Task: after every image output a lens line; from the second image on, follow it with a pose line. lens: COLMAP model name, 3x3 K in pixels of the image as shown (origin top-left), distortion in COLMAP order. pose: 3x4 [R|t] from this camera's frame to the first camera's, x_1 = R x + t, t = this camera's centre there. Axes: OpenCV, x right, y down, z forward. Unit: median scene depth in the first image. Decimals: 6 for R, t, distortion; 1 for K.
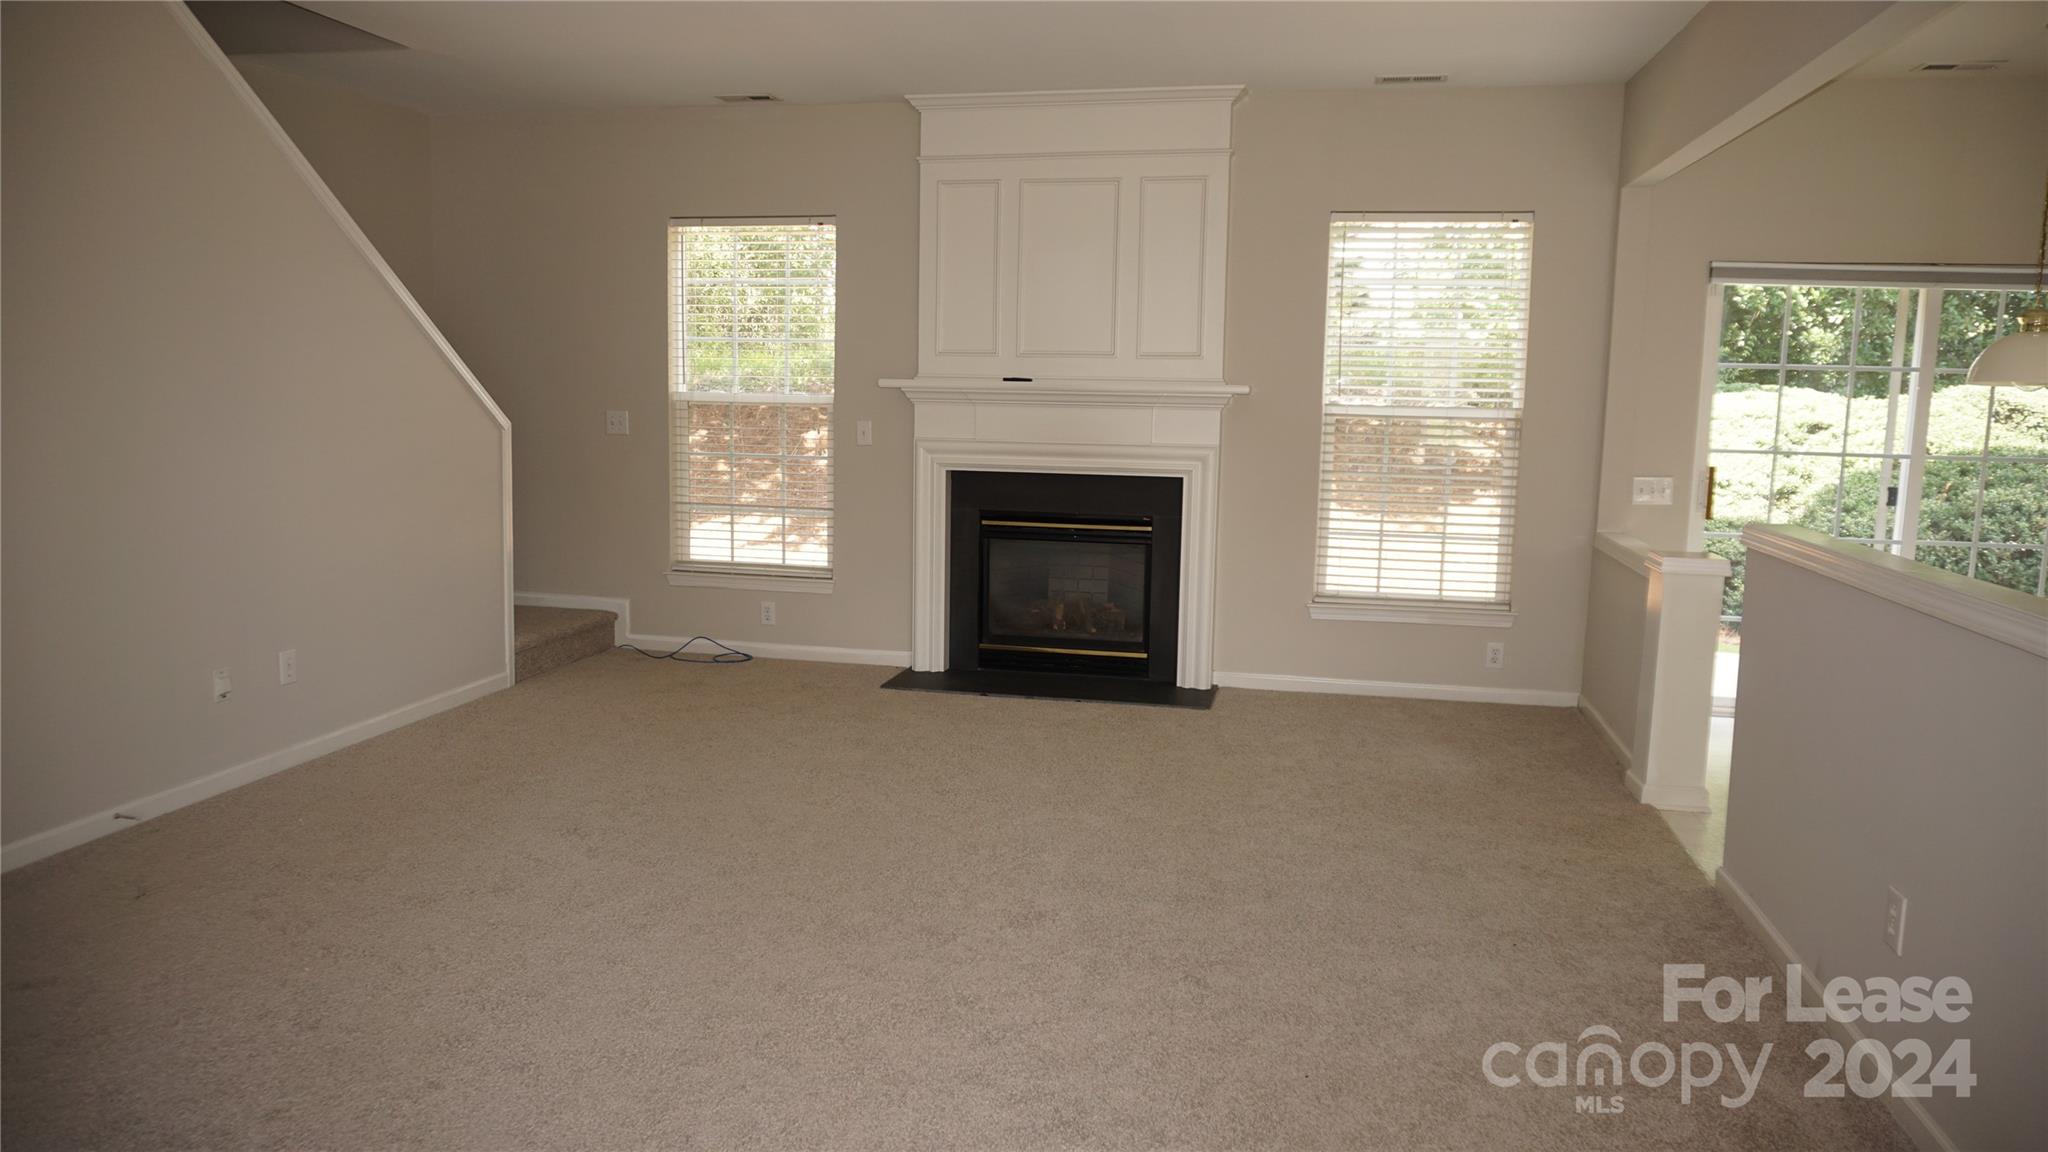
lens RADIAL K [[1377.7, 0, 1024.0], [0, 1377.7, 576.0], [0, 0, 1]] dist [-0.024115, 0.001799]
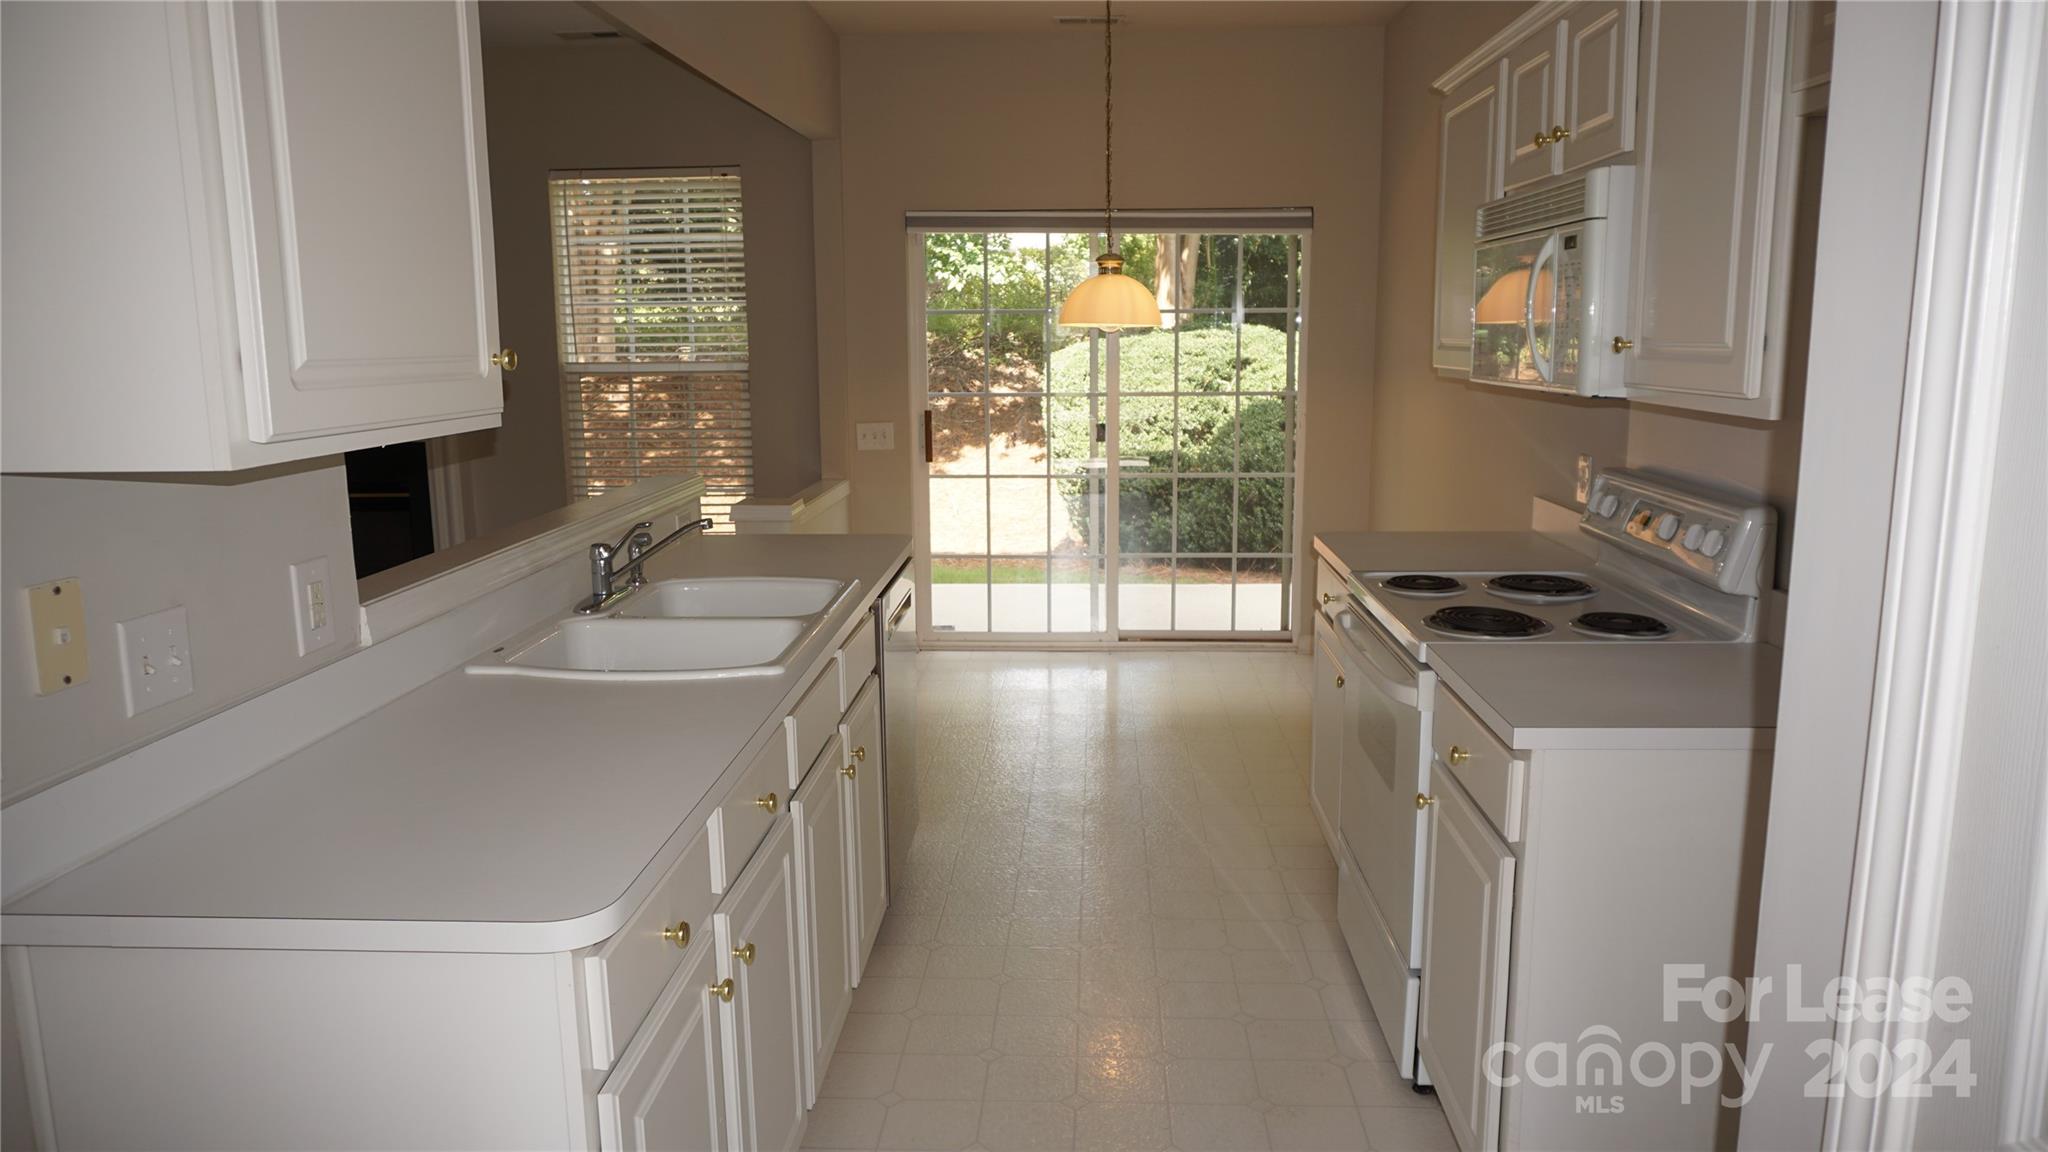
lens RADIAL K [[1377.7, 0, 1024.0], [0, 1377.7, 576.0], [0, 0, 1]] dist [-0.024115, 0.001799]
pose [[0.990170, -0.052347, 0.129704, 0.419371], [0.047655, 0.998101, 0.039022, 0.007574], [-0.131501, -0.032458, 0.990785, -0.043905]]
